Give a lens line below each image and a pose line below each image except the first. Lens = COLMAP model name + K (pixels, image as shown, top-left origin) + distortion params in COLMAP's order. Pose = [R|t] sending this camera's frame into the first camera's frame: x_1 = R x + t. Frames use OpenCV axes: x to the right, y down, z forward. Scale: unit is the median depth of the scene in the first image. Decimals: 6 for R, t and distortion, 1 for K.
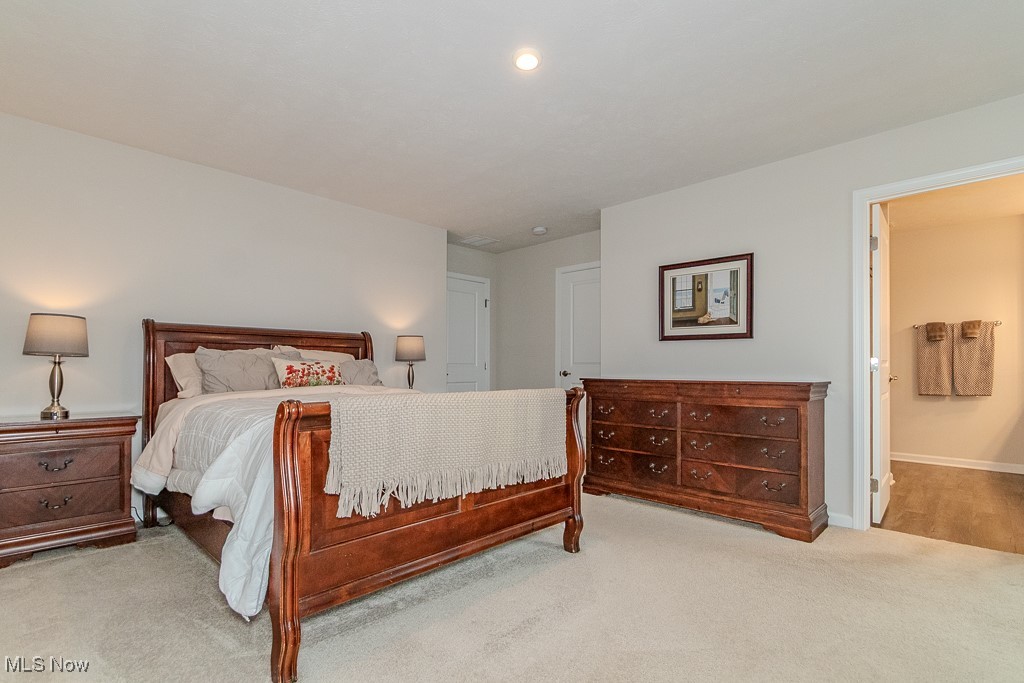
lens RADIAL K [[477.2, 0, 519.8], [0, 477.2, 365.8], [0, 0, 1]] dist [0.012327, -0.006239]
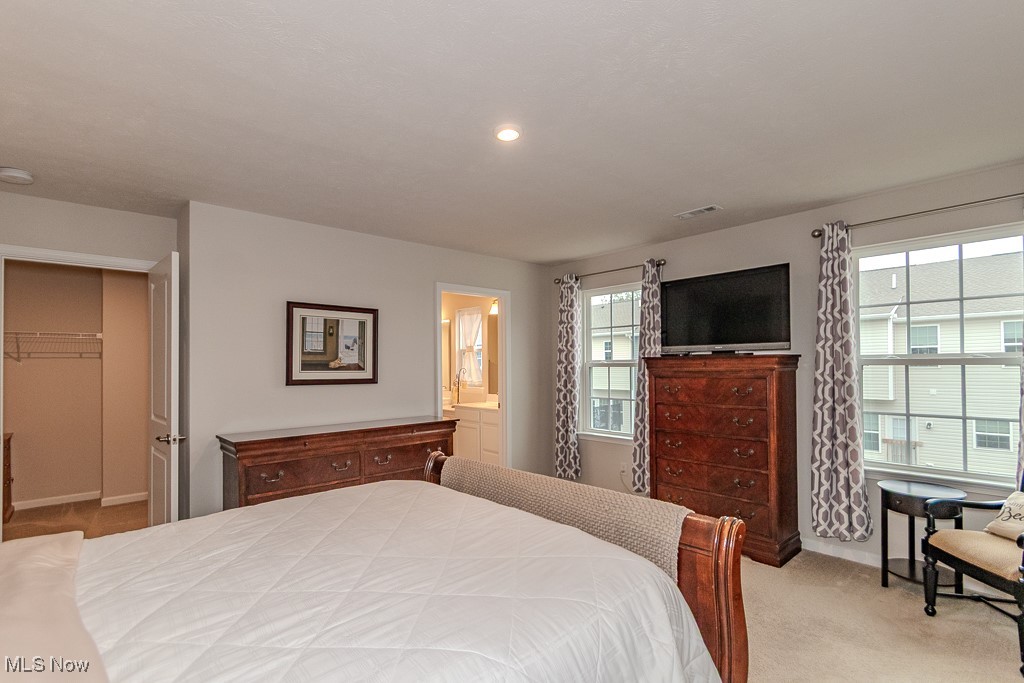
lens RADIAL K [[477.2, 0, 507.1], [0, 477.2, 361.7], [0, 0, 1]] dist [0.012327, -0.006239]
pose [[0.080490, 0.003427, 0.996750, -0.458668], [0.003706, 0.999986, -0.003737, -0.075416], [-0.996749, 0.003995, 0.080476, 0.431402]]
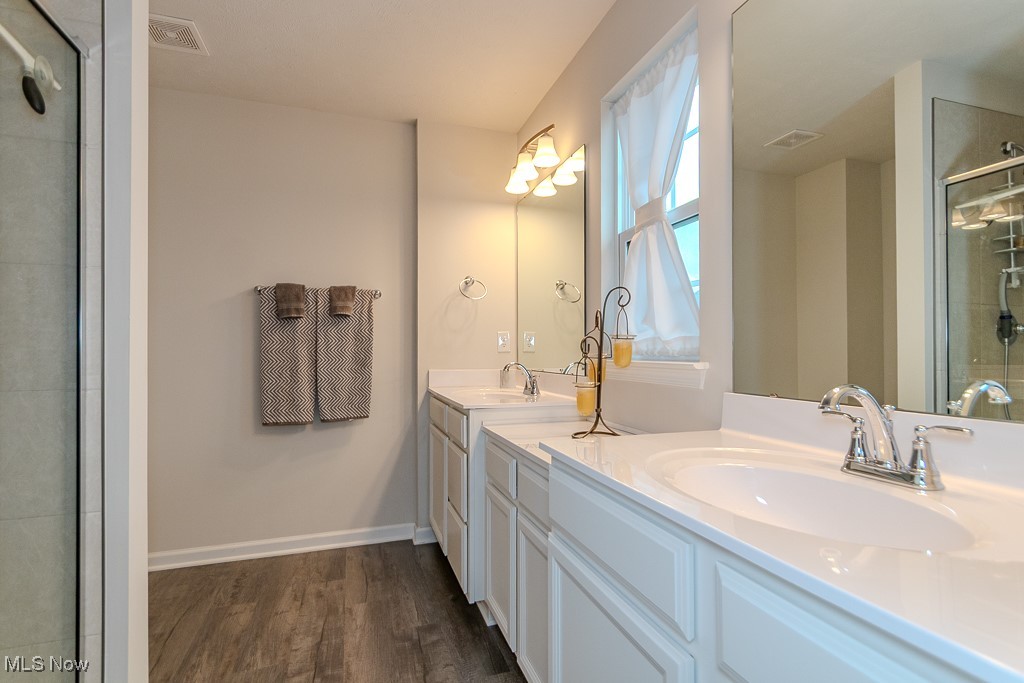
lens RADIAL K [[477.2, 0, 507.7], [0, 477.2, 346.6], [0, 0, 1]] dist [0.012327, -0.006239]
pose [[0.478569, 0.007831, 0.878015, 0.551627], [0.003645, 0.999934, -0.010905, -0.016216], [-0.878043, 0.008419, 0.478508, 0.572931]]
